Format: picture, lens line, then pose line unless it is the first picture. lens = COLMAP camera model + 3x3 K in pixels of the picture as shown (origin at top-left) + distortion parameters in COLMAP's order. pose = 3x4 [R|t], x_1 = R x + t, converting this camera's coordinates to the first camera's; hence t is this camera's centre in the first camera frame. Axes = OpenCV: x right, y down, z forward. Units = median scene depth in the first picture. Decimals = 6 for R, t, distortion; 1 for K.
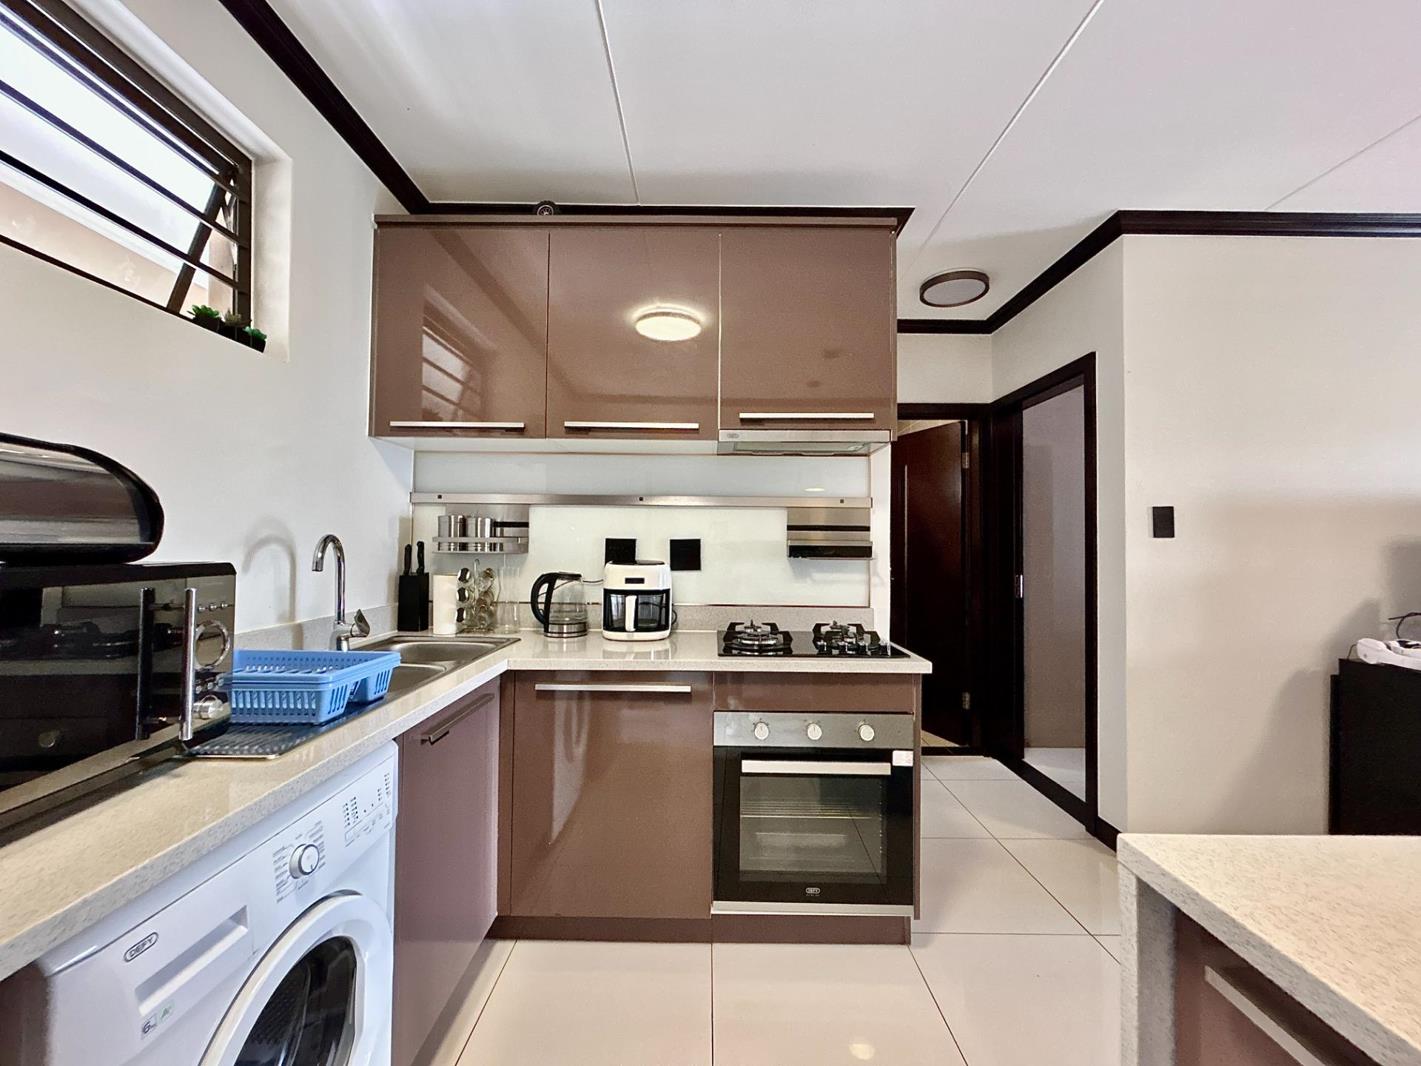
lens RADIAL K [[570.3, 0, 710.5], [0, 570.3, 533.0], [0, 0, 1]] dist [-0.000622, 0.000009]
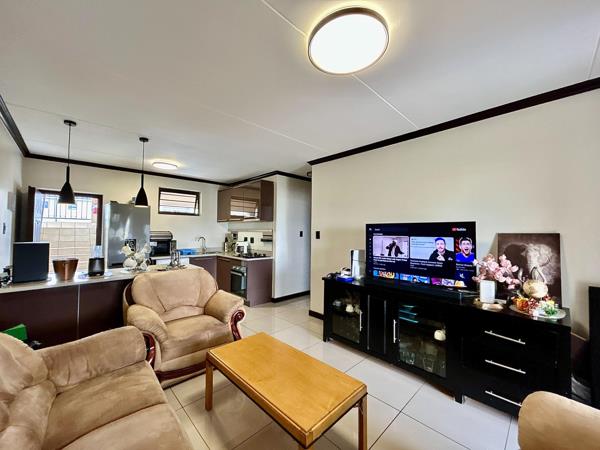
lens RADIAL K [[240.8, 0, 300.0], [0, 240.8, 225.0], [0, 0, 1]] dist [-0.000622, 0.000009]
pose [[0.699328, -0.021712, -0.714471, 2.126686], [0.012161, 0.999755, -0.018478, -0.067139], [0.714697, 0.004234, 0.699421, -0.328239]]
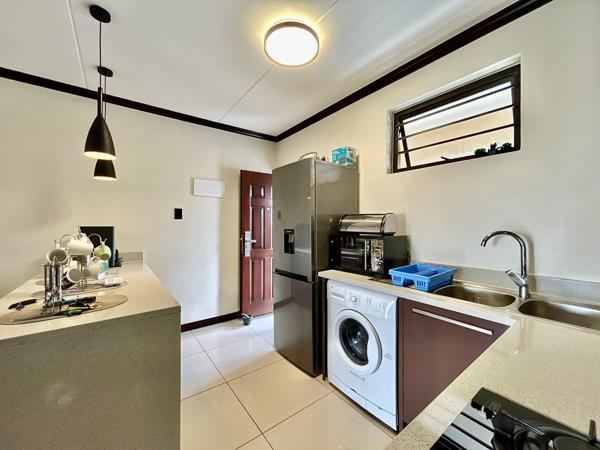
lens RADIAL K [[240.8, 0, 300.0], [0, 240.8, 225.0], [0, 0, 1]] dist [-0.000622, 0.000009]
pose [[-0.794815, -0.007123, -0.606809, 0.346253], [0.003014, 0.999872, -0.015684, -0.005164], [0.606844, -0.014294, -0.794693, 0.929104]]
